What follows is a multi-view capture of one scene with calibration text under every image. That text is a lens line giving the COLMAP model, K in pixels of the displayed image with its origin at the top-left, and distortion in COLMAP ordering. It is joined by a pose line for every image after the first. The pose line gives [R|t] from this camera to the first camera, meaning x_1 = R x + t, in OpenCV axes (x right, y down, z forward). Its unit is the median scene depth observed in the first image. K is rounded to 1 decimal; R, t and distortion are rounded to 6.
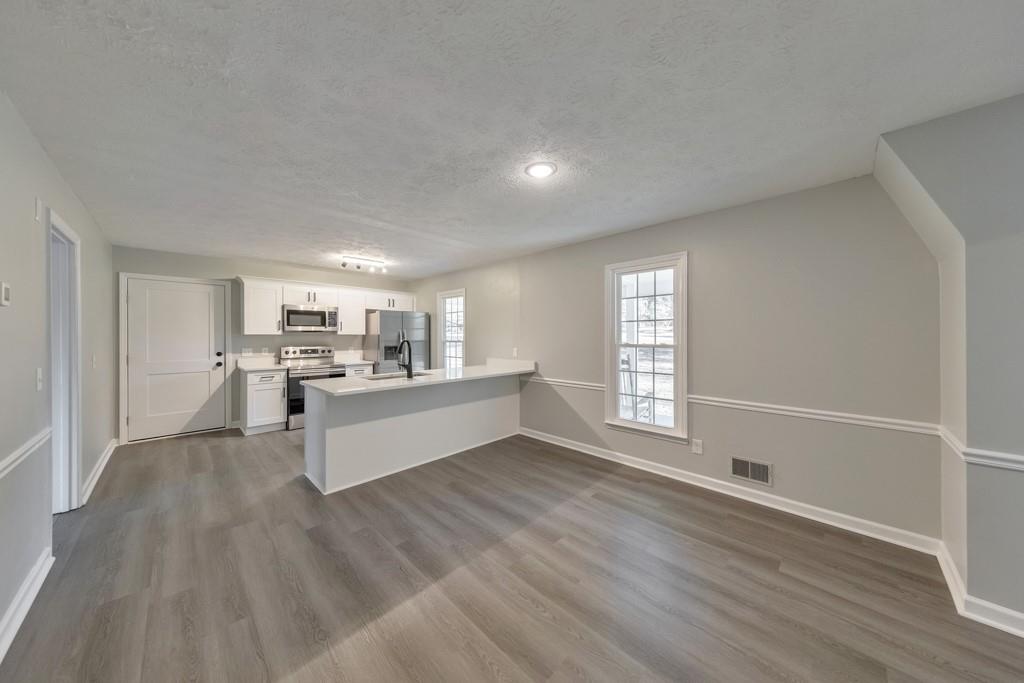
lens RADIAL K [[335.6, 0, 491.1], [0, 335.6, 336.8], [0, 0, 1]] dist [0.091925, -0.000005]
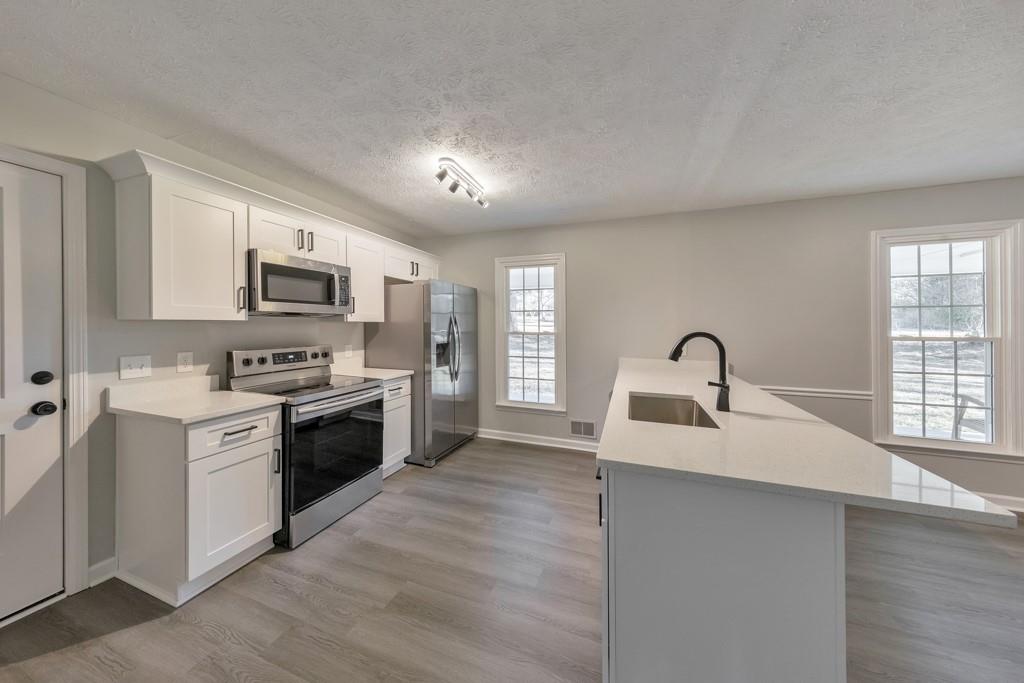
lens RADIAL K [[327.3, 0, 513.9], [0, 327.3, 326.0], [0, 0, 1]] dist [0.015421, 0.000052]
pose [[0.894464, 0.001135, 0.447140, -0.464961], [-0.002256, 0.999996, 0.001973, -0.001337], [-0.447135, -0.002774, 0.894462, 0.469443]]
